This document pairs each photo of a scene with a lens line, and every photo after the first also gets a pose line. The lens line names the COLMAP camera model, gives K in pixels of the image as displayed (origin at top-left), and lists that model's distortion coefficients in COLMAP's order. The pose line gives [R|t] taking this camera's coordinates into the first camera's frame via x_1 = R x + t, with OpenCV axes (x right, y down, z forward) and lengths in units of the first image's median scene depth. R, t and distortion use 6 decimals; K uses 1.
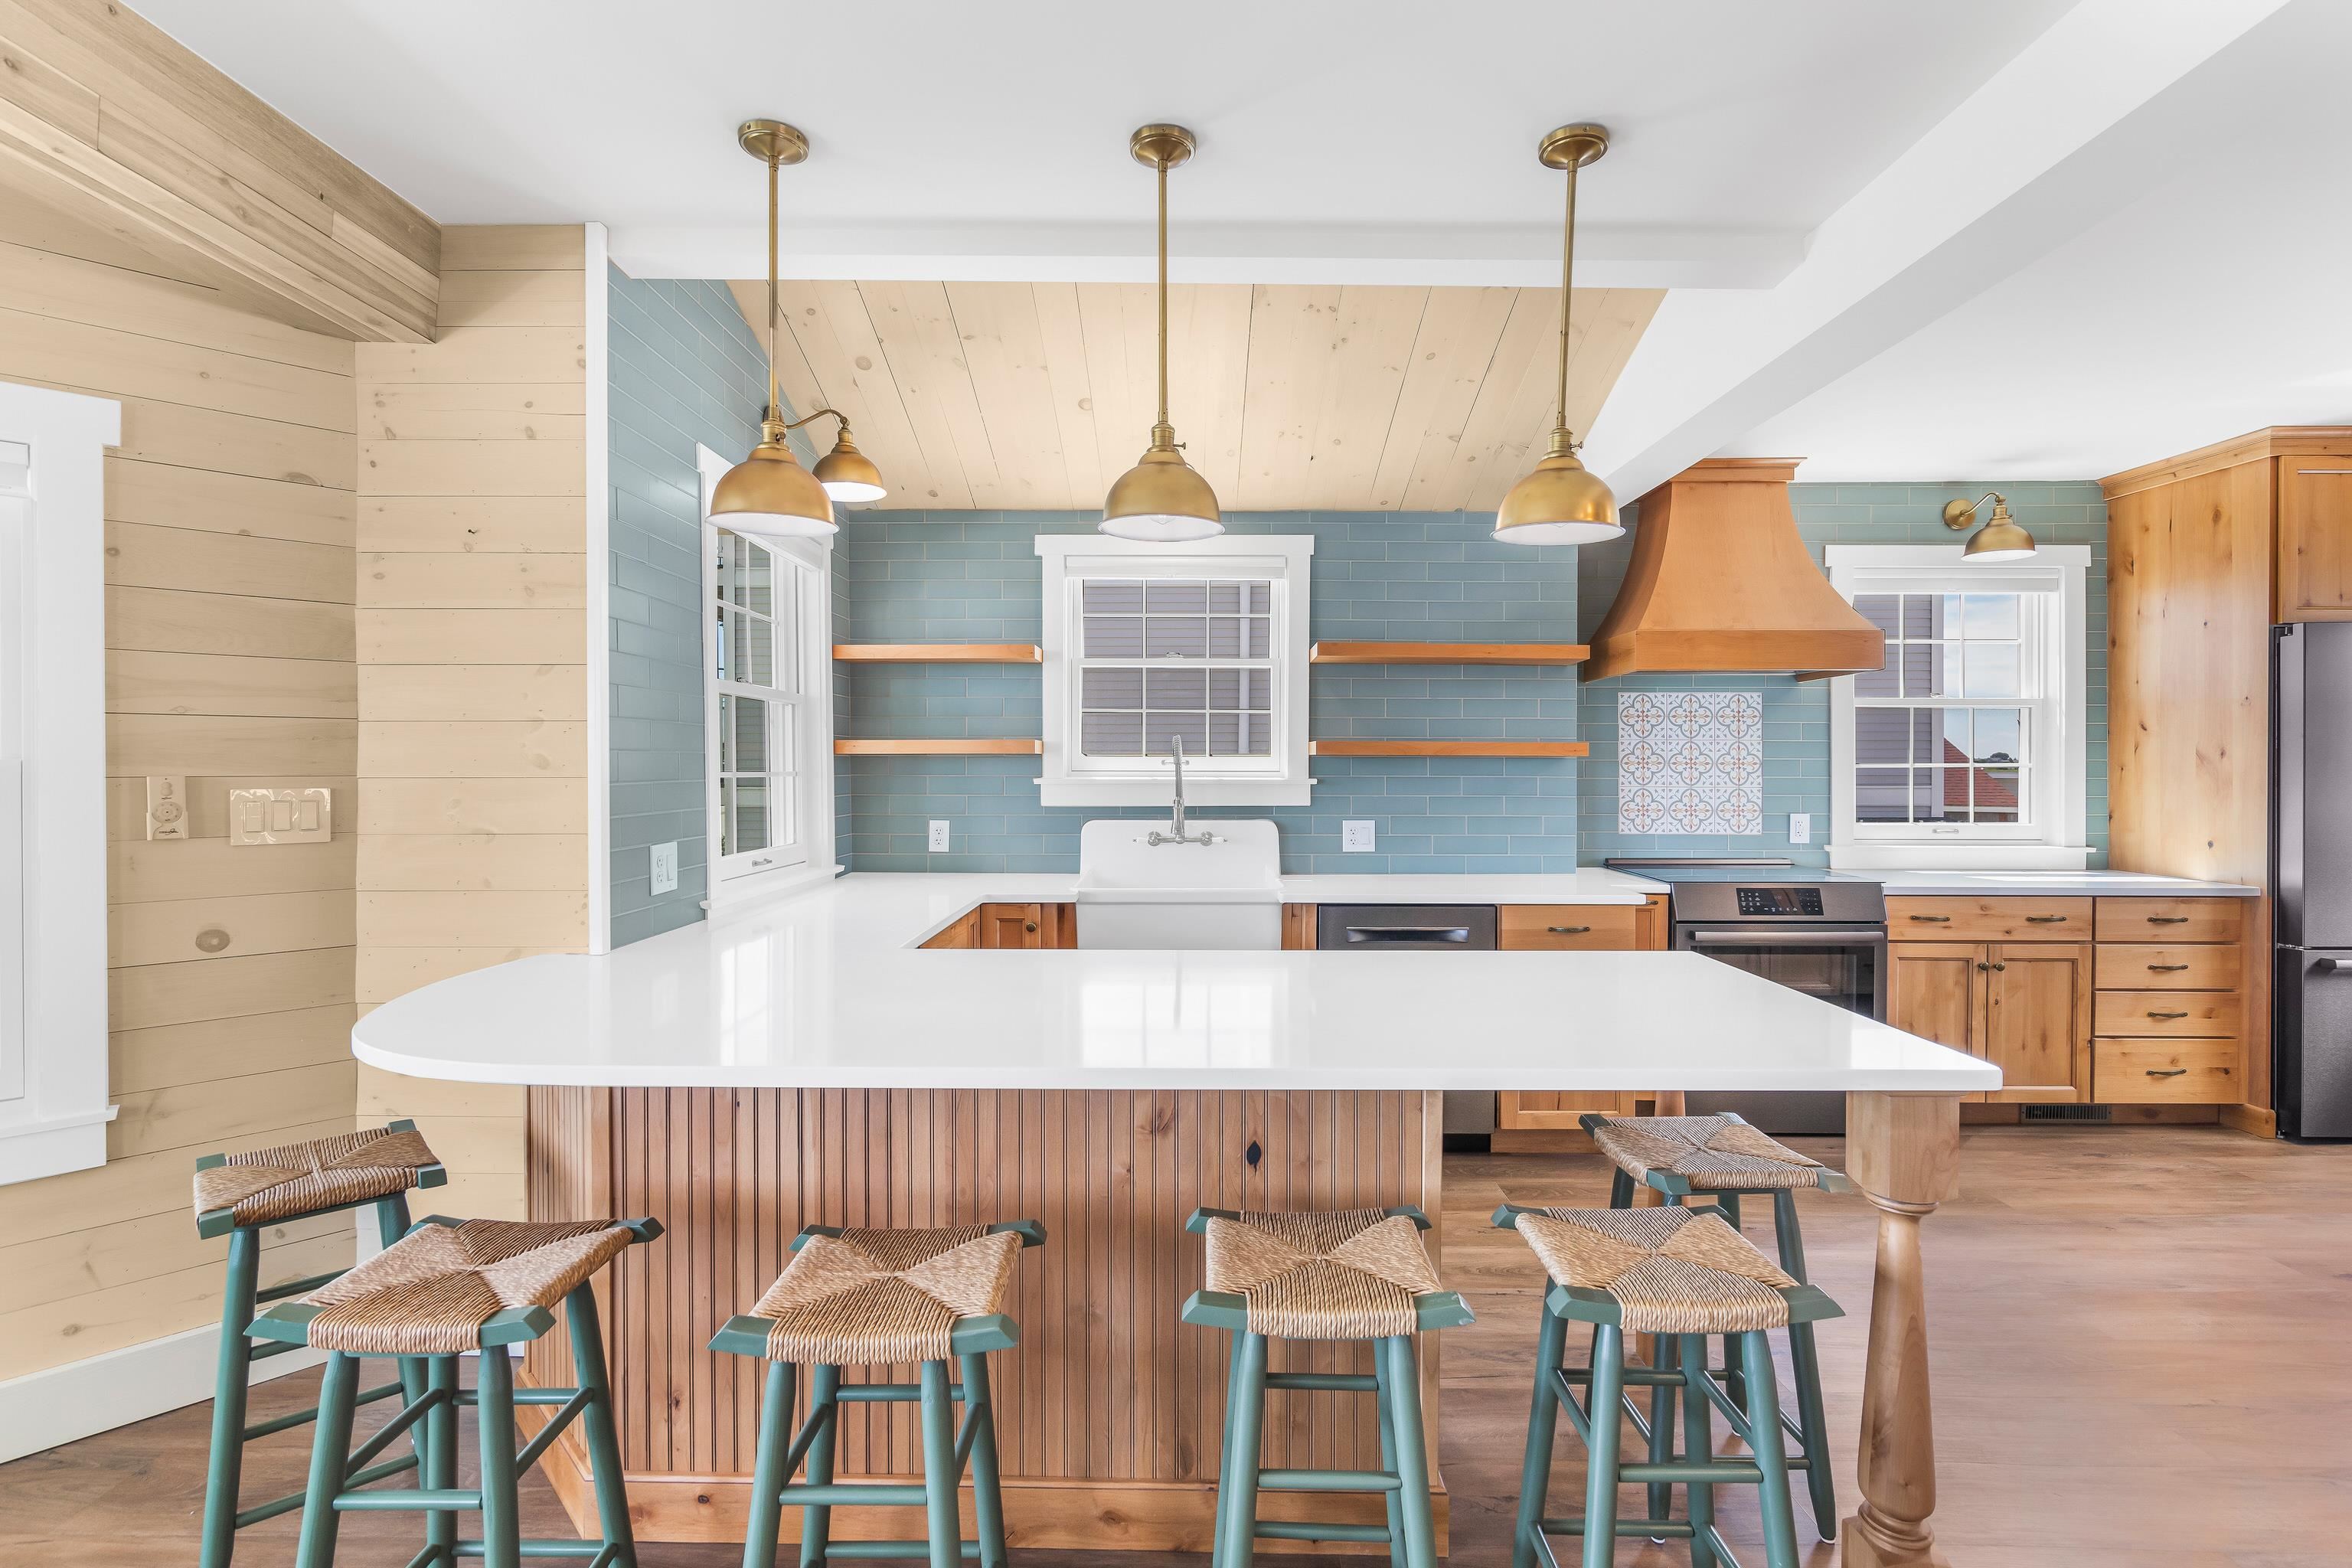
lens RADIAL K [[1072.6, 0, 1181.1], [0, 1072.6, 774.0], [0, 0, 1]] dist [0.001929, -0.001142]
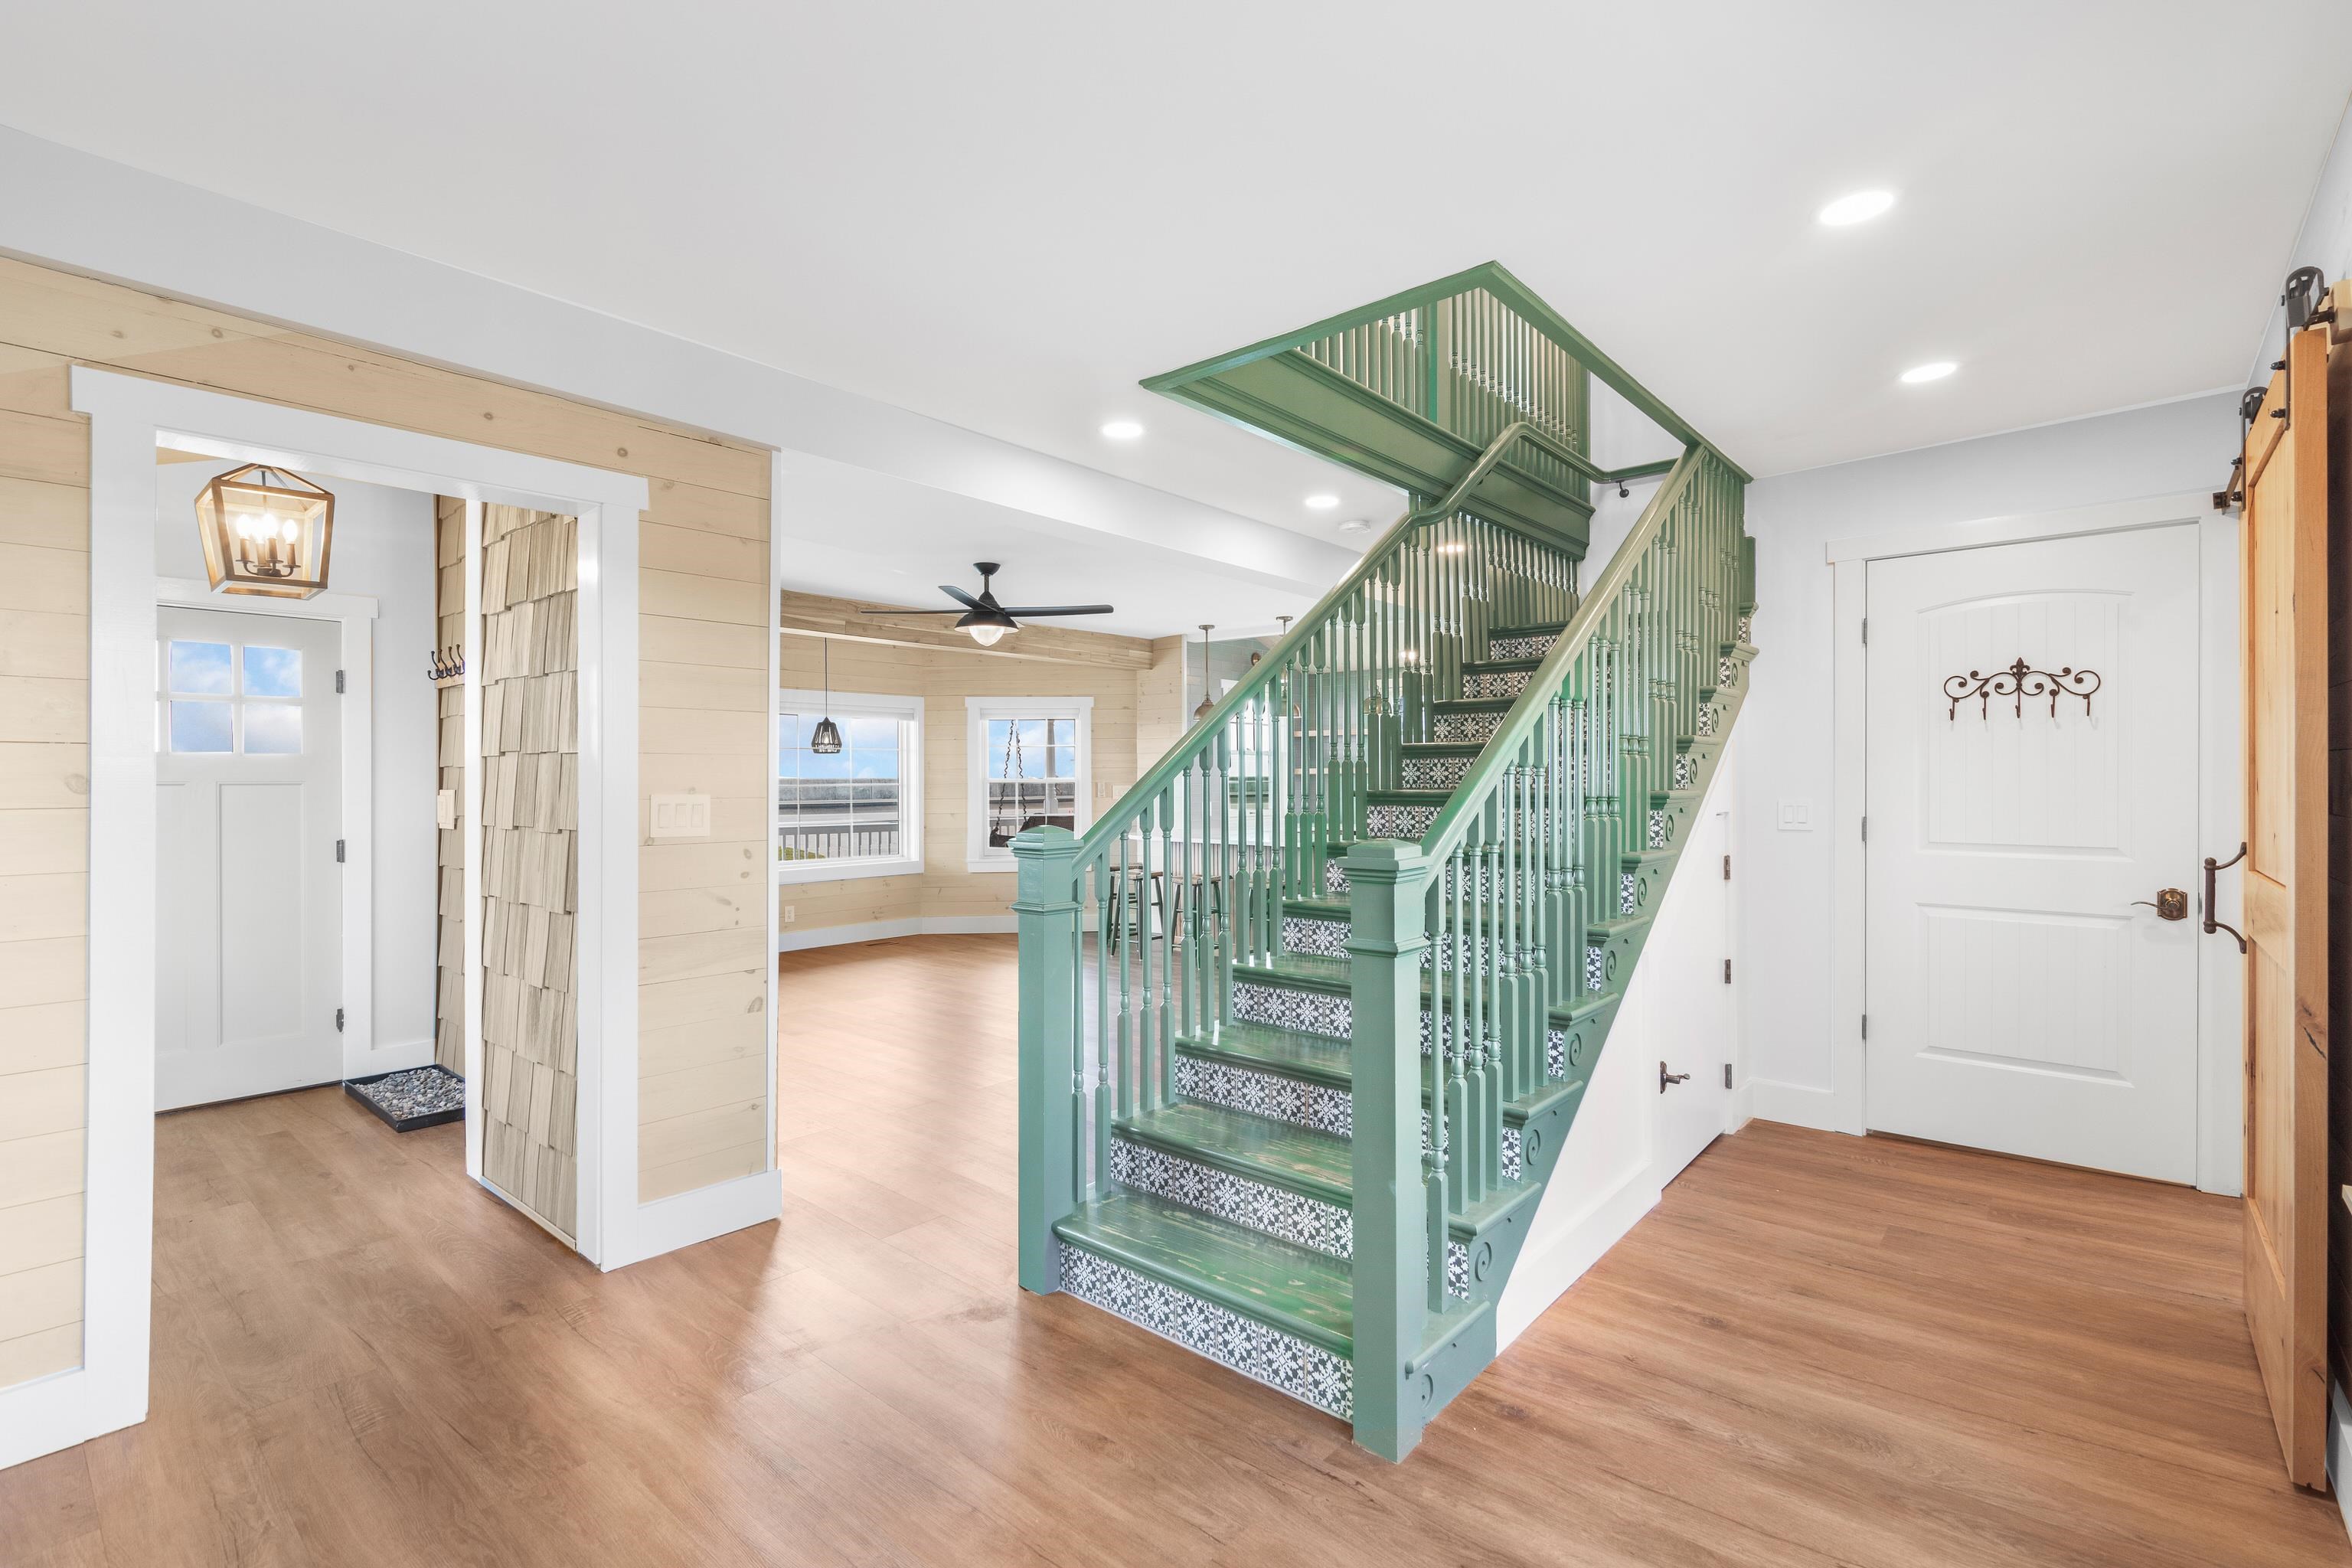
lens RADIAL K [[1067.7, 0, 1164.7], [0, 1067.7, 770.9], [0, 0, 1]] dist [0.004266, 0.000697]
pose [[0.753961, -0.010895, -0.656829, 1.105873], [0.002751, 0.999906, -0.013428, 0.007960], [0.656913, 0.008317, 0.753920, -1.107730]]
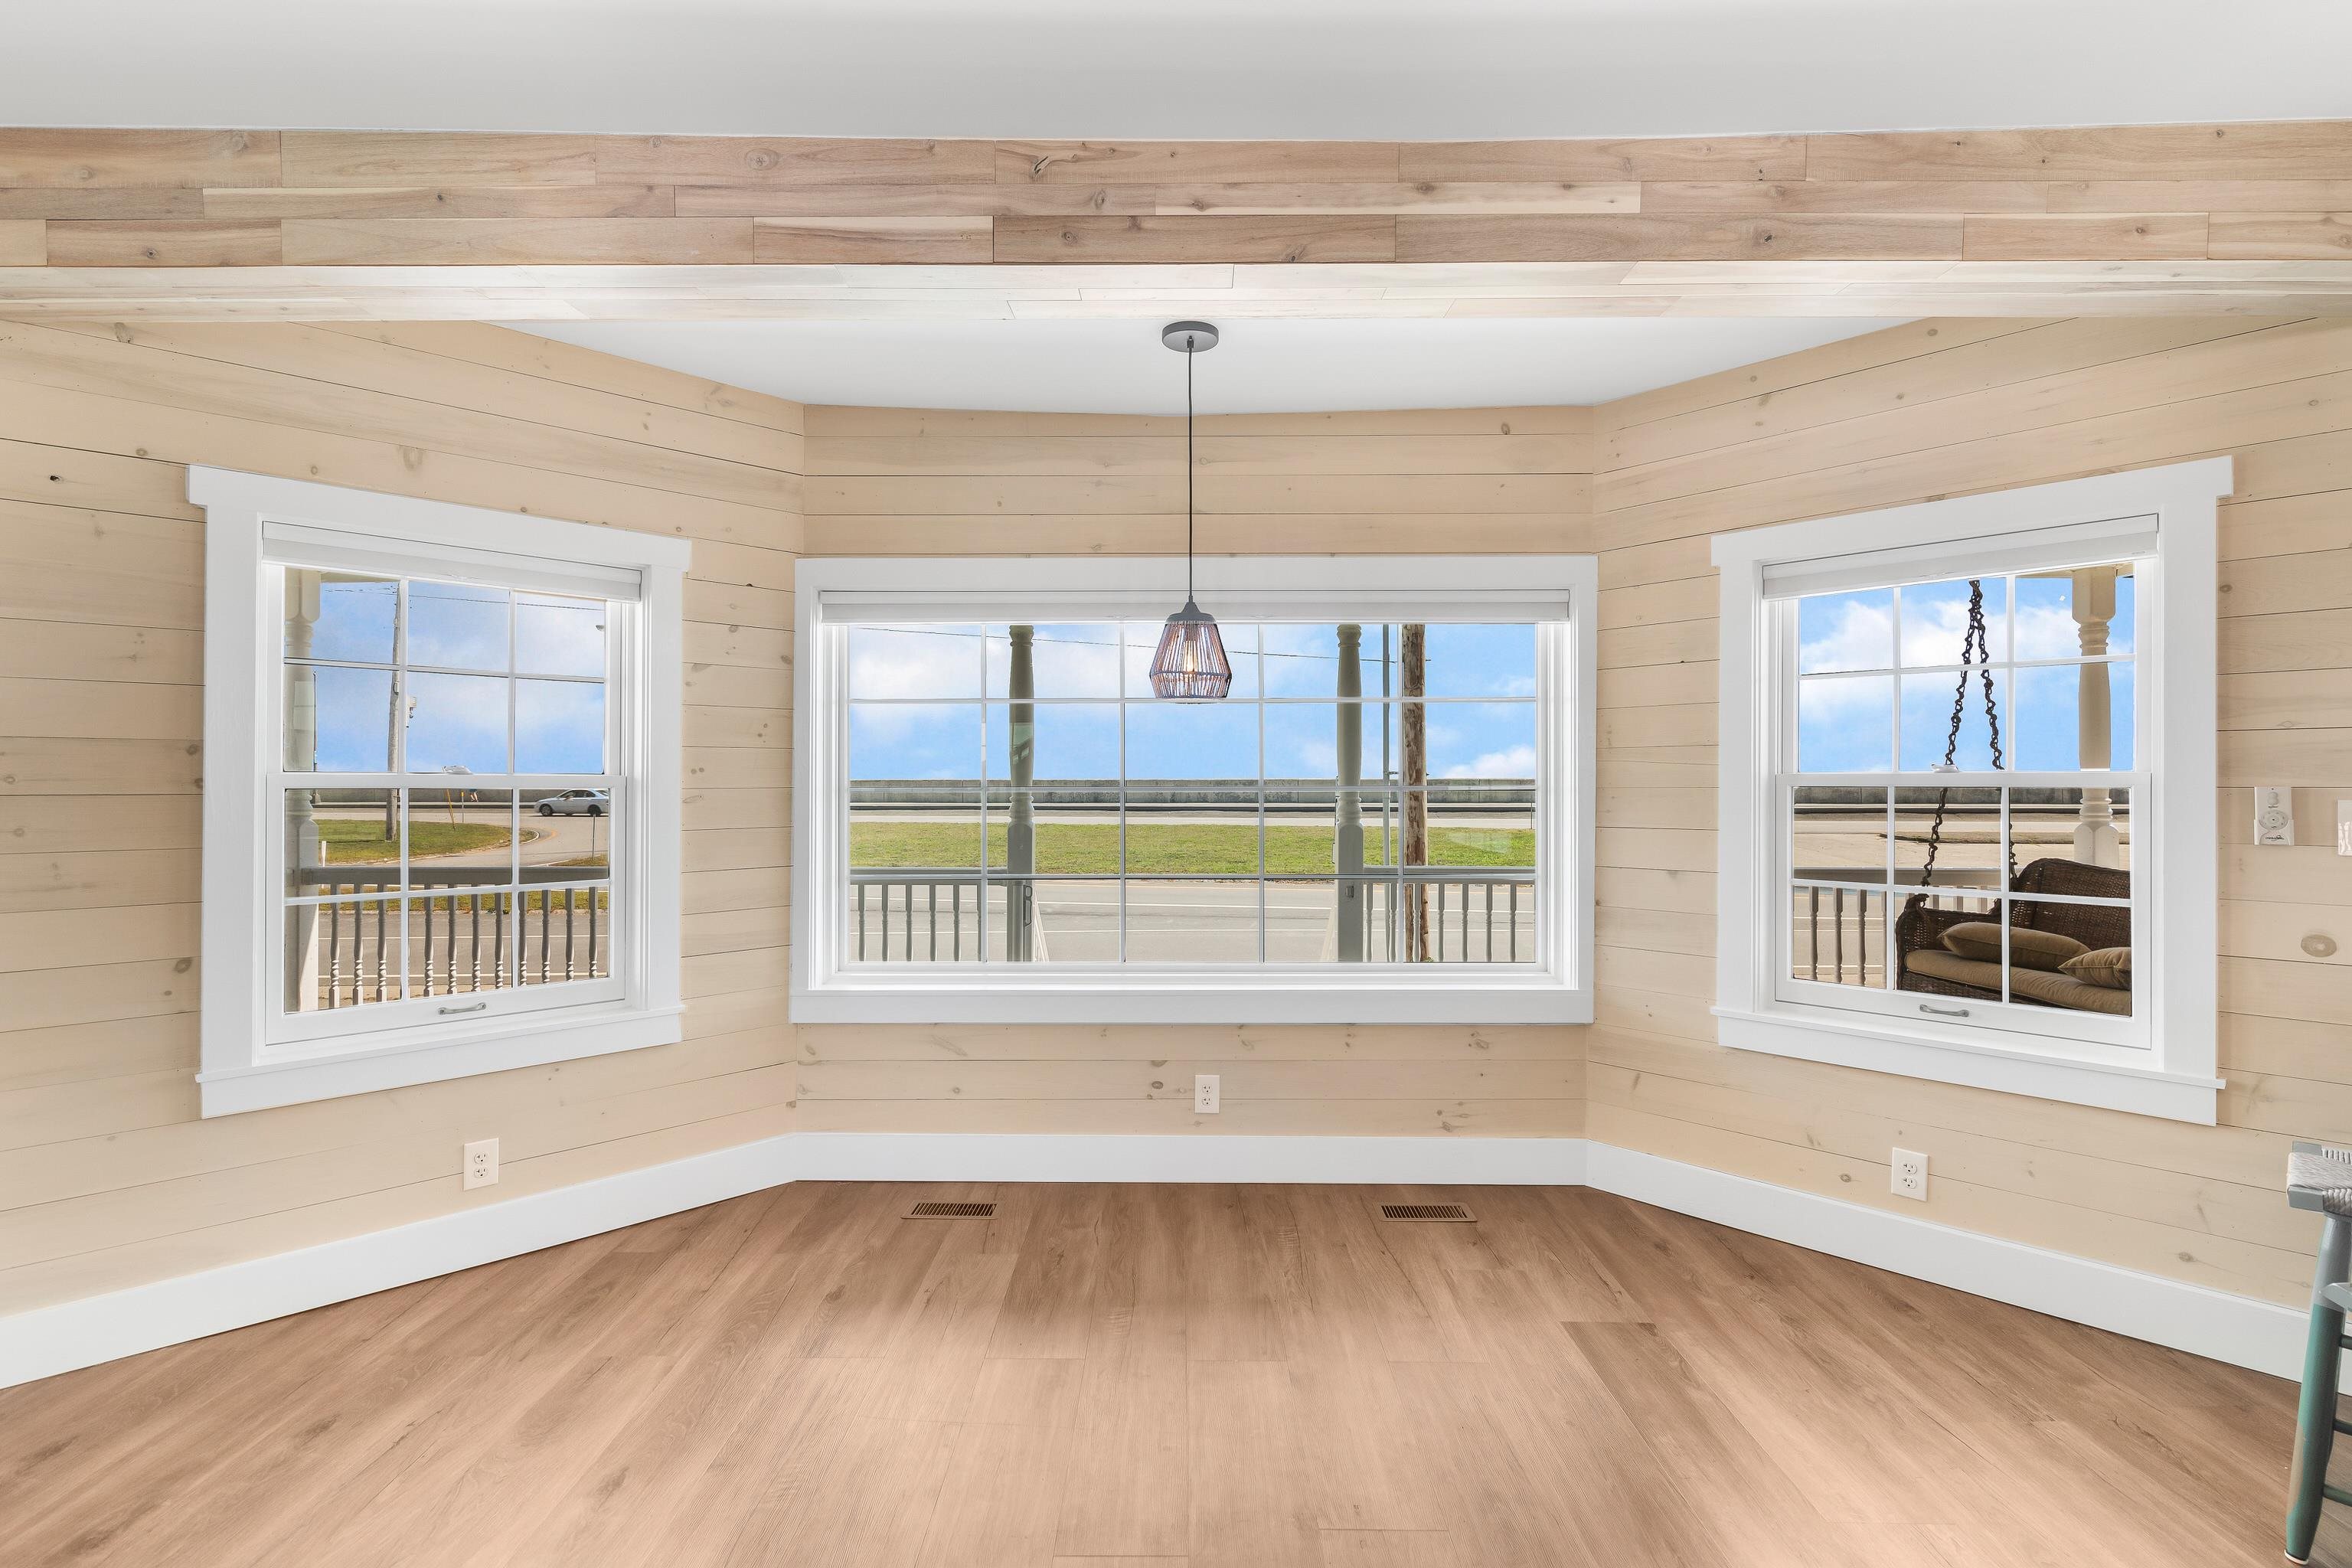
lens RADIAL K [[1073.4, 0, 1172.2], [0, 1073.4, 781.9], [0, 0, 1]] dist [-0.000221, -0.000251]
pose [[-0.001442, 0.000341, -0.999999, 0.074259], [-0.006532, 0.999979, 0.000350, 0.002264], [0.999978, 0.006532, -0.001440, -0.058229]]
